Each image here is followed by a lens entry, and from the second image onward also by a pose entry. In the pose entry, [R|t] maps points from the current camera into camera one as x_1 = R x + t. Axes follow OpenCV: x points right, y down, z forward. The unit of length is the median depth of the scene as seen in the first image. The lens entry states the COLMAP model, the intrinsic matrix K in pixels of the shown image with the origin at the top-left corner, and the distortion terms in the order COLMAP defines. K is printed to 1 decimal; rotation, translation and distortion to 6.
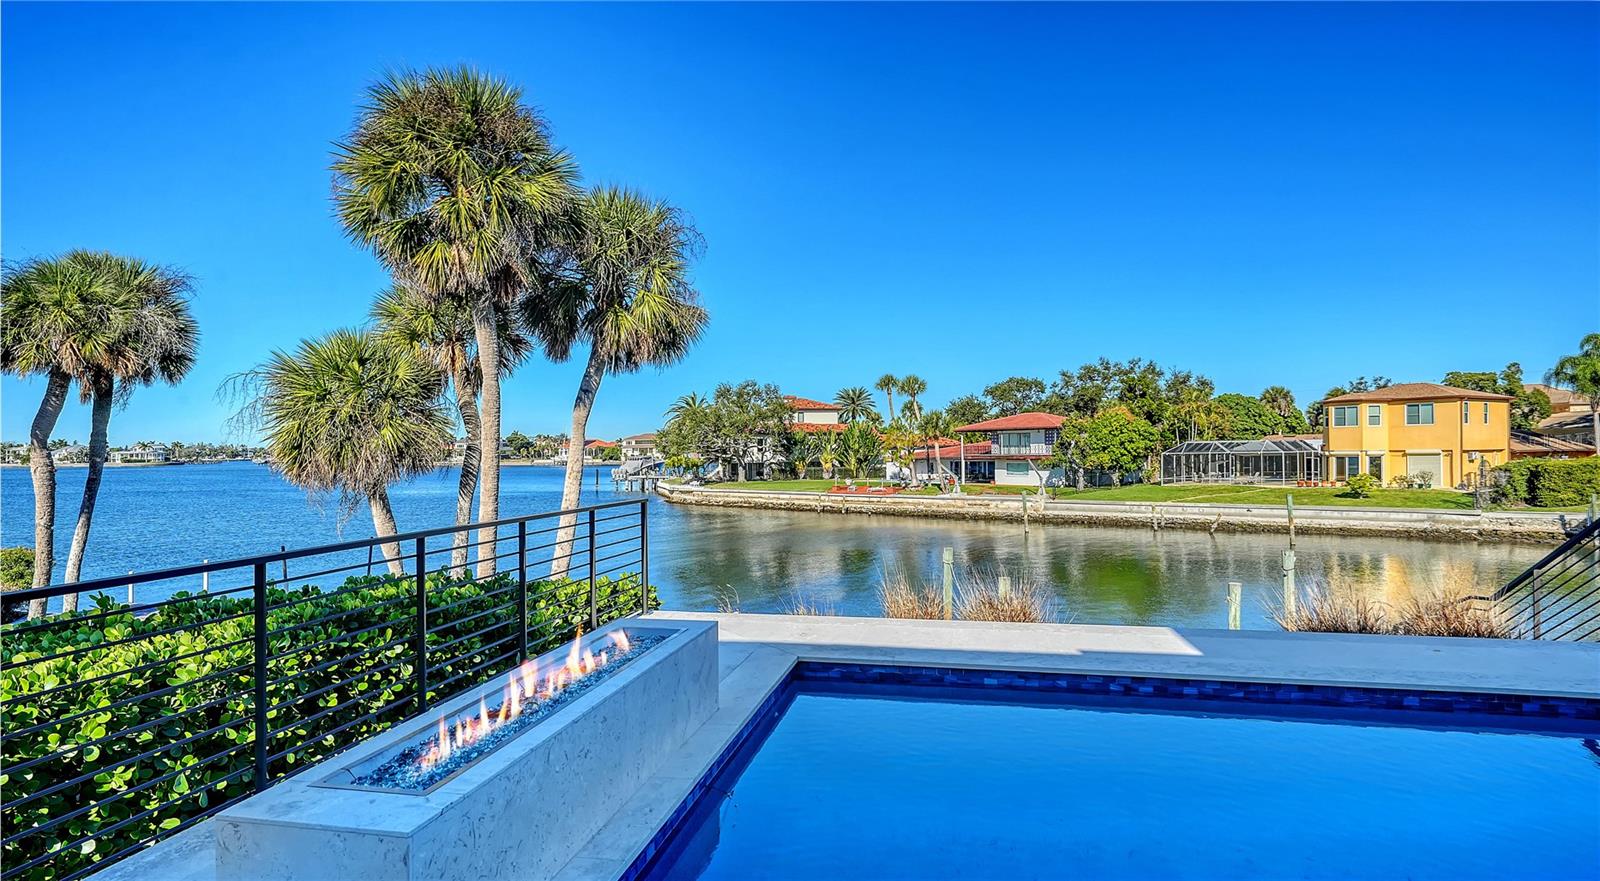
lens RADIAL K [[777.7, 0, 811.8], [0, 777.7, 439.8], [0, 0, 1]] dist [-0.001389, 0.001723]
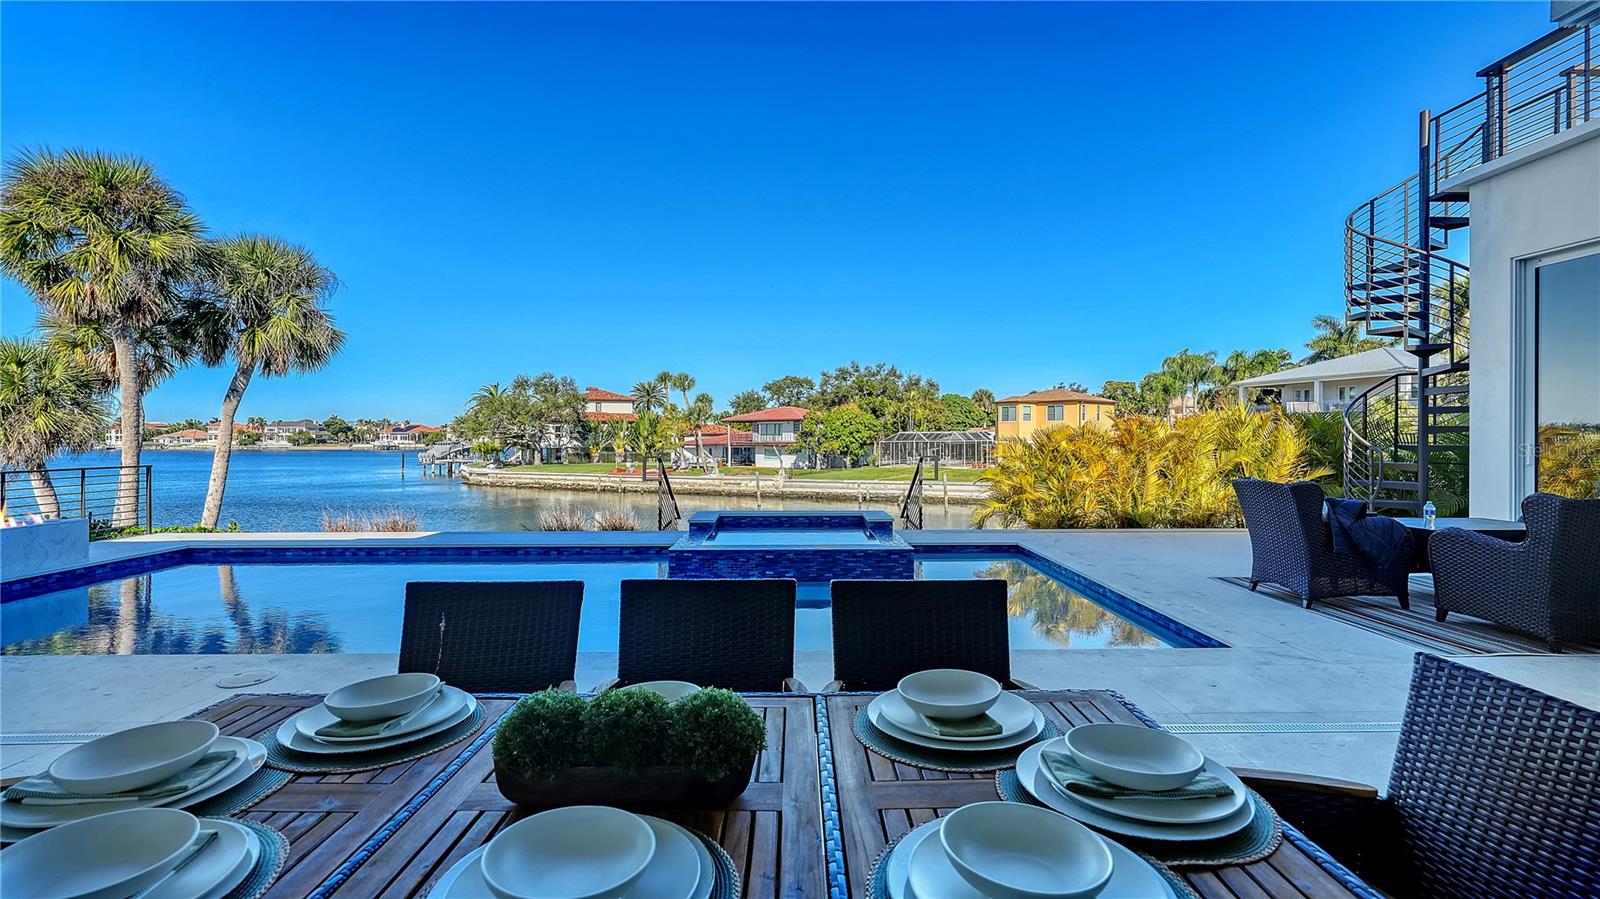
lens RADIAL K [[712.3, 0, 798.9], [0, 712.3, 451.6], [0, 0, 1]] dist [0.002144, 0.002260]
pose [[0.978833, 0.003474, 0.204631, 0.084154], [-0.010299, 0.999425, 0.032299, -0.001675], [-0.204401, -0.033723, 0.978306, -0.080745]]
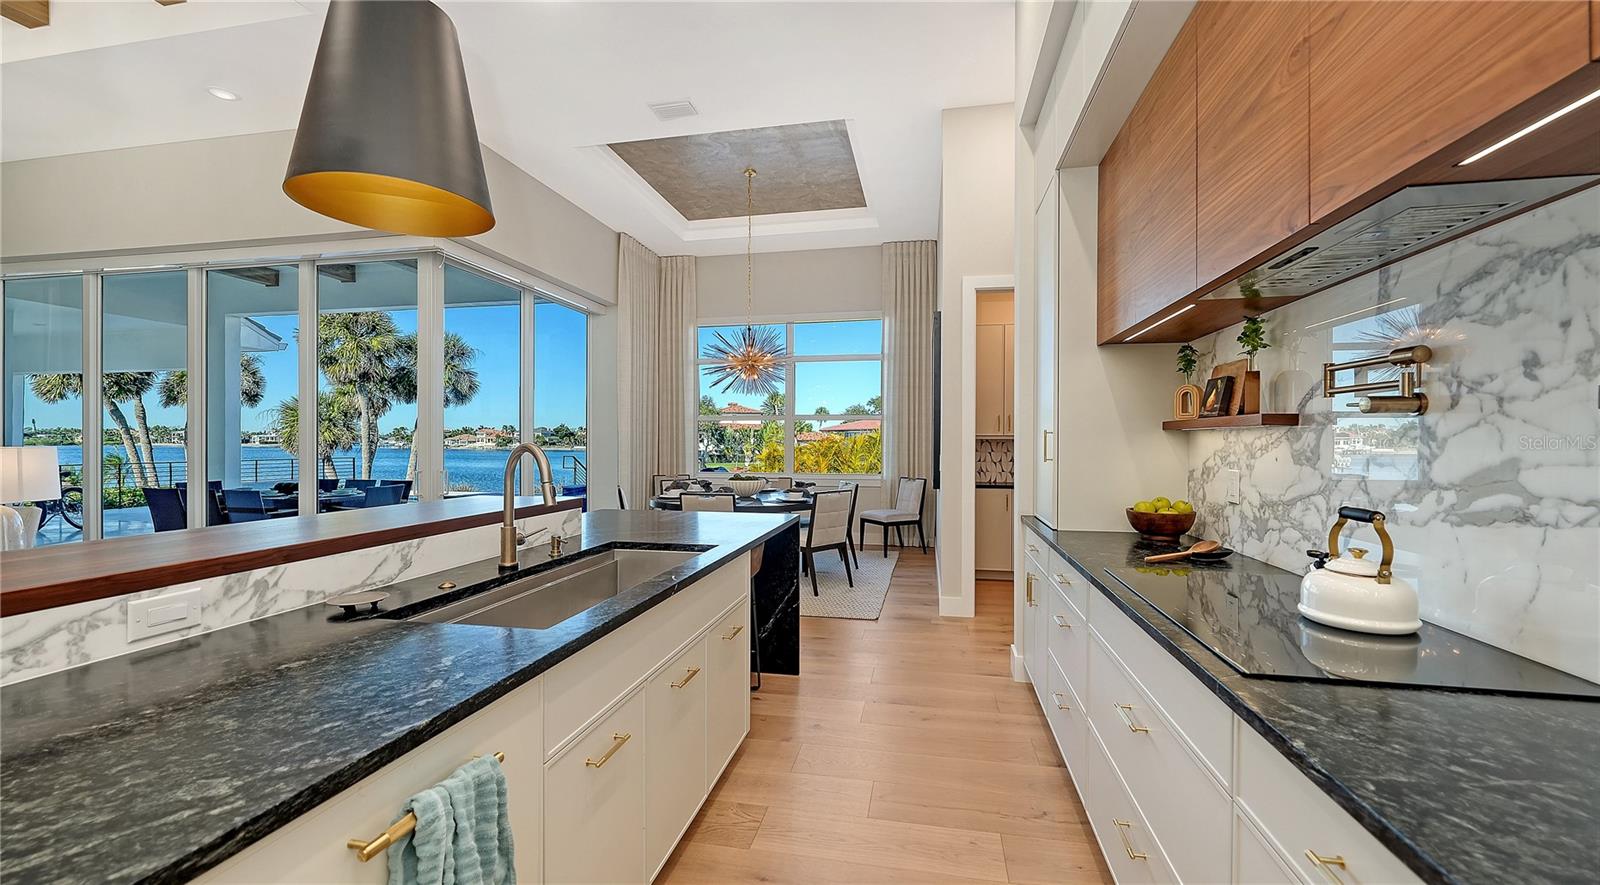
lens RADIAL K [[640.8, 0, 792.4], [0, 640.8, 441.4], [0, 0, 1]] dist [0.004392, 0.000920]
pose [[0.999405, 0.012069, -0.032297, 0.182870], [-0.011635, 0.999840, 0.013609, -0.005956], [0.032456, -0.013225, 0.999386, -0.181566]]
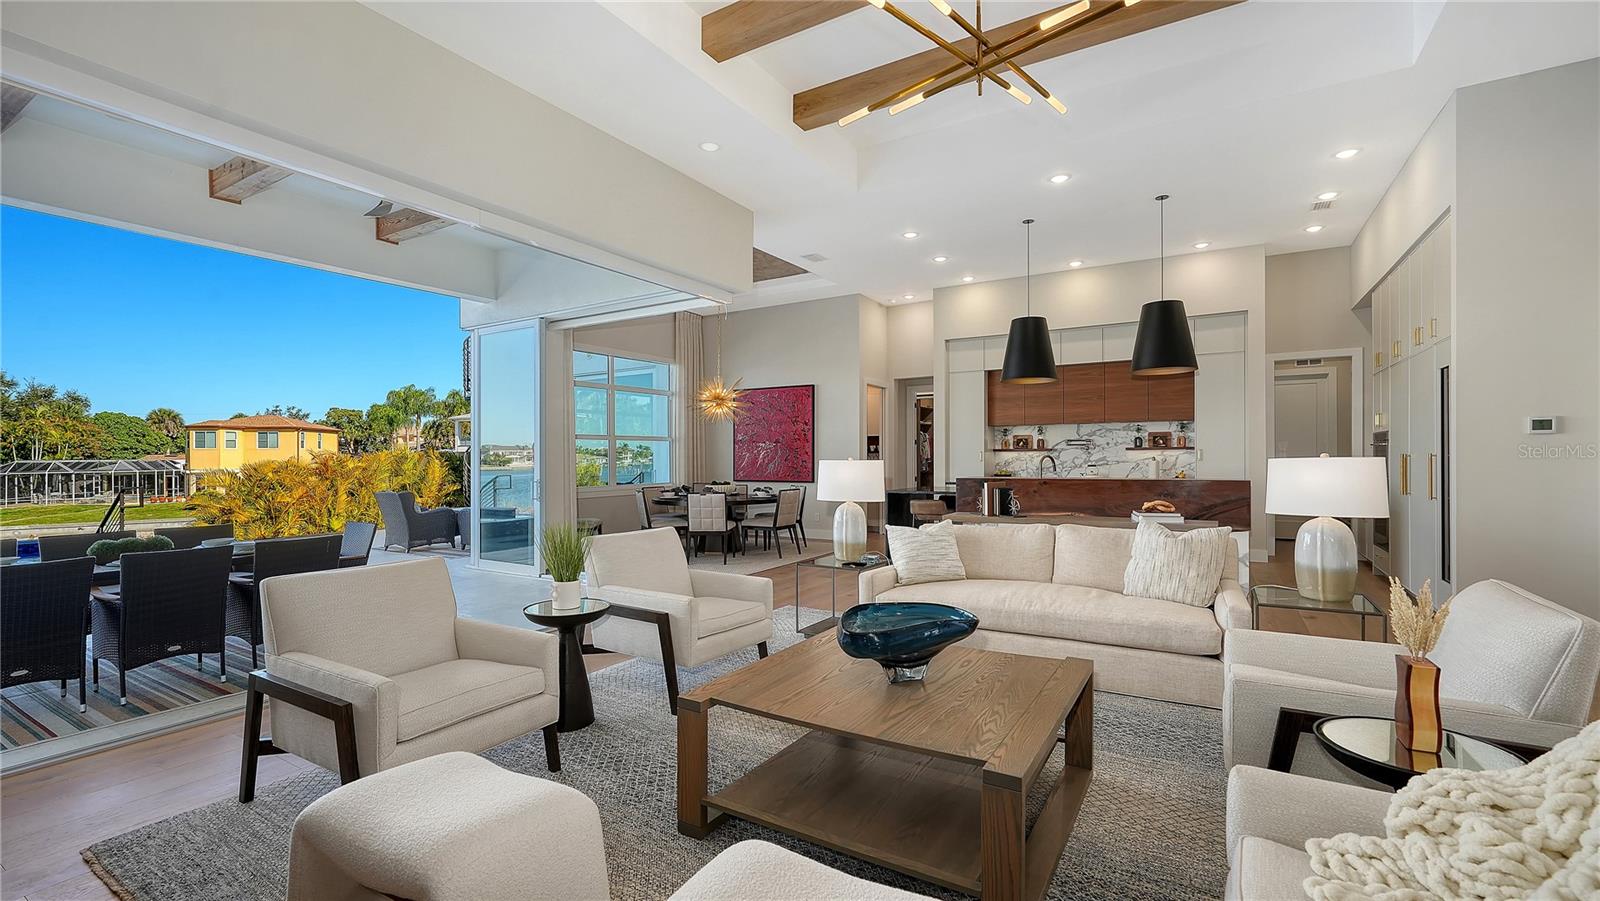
lens RADIAL K [[677.6, 0, 803.3], [0, 677.6, 454.6], [0, 0, 1]] dist [0.000979, 0.000620]
pose [[0.345960, 0.012291, 0.938169, 0.042995], [-0.007421, 0.999919, -0.010363, -0.003773], [-0.938220, -0.003377, 0.346024, -0.151146]]
